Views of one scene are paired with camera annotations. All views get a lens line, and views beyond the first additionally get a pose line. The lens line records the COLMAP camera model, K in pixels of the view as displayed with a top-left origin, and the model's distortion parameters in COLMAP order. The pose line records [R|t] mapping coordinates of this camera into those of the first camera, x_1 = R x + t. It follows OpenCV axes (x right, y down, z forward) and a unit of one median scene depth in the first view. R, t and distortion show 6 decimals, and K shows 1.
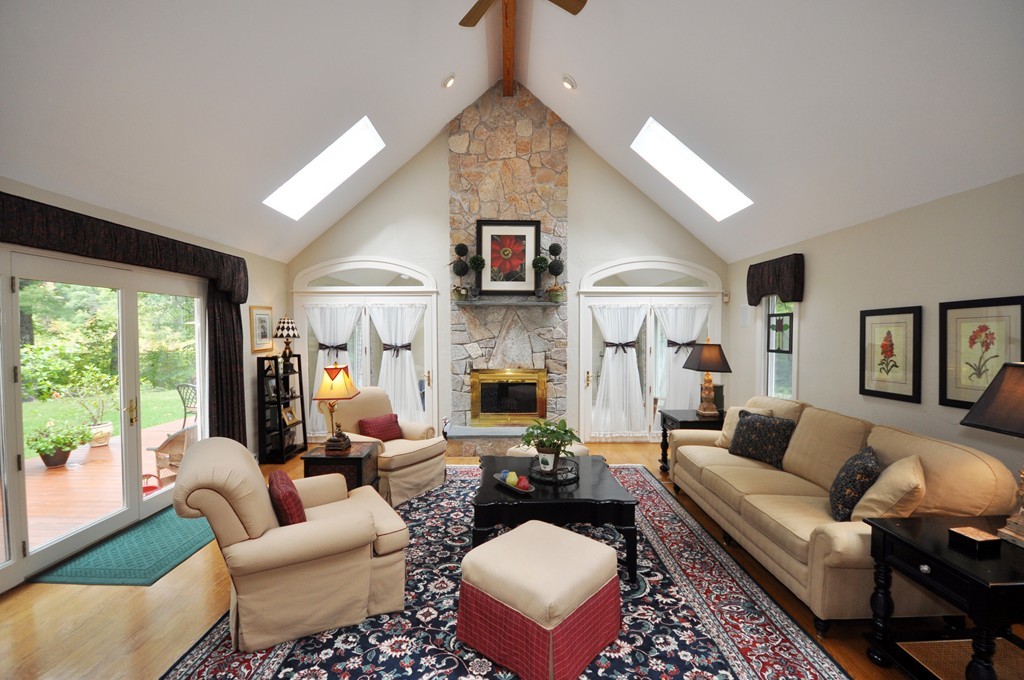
lens RADIAL K [[472.7, 0, 514.2], [0, 472.7, 337.6], [0, 0, 1]] dist [0.016899, 0.000261]
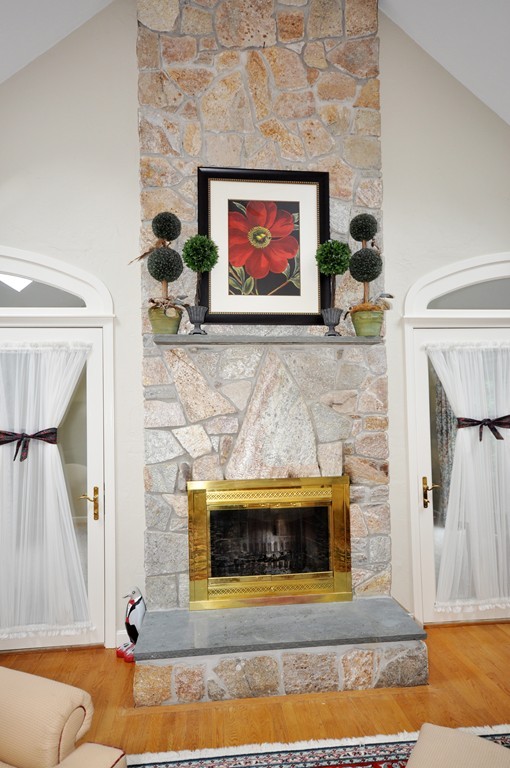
lens RADIAL K [[354.5, 0, 250.0], [0, 354.5, 387.7], [0, 0, 1]] dist [0.016899, 0.000261]
pose [[0.996430, -0.013281, 0.083372, -0.059290], [0.017410, 0.998648, -0.048990, -0.007604], [-0.082608, 0.050267, 0.995314, 0.646707]]
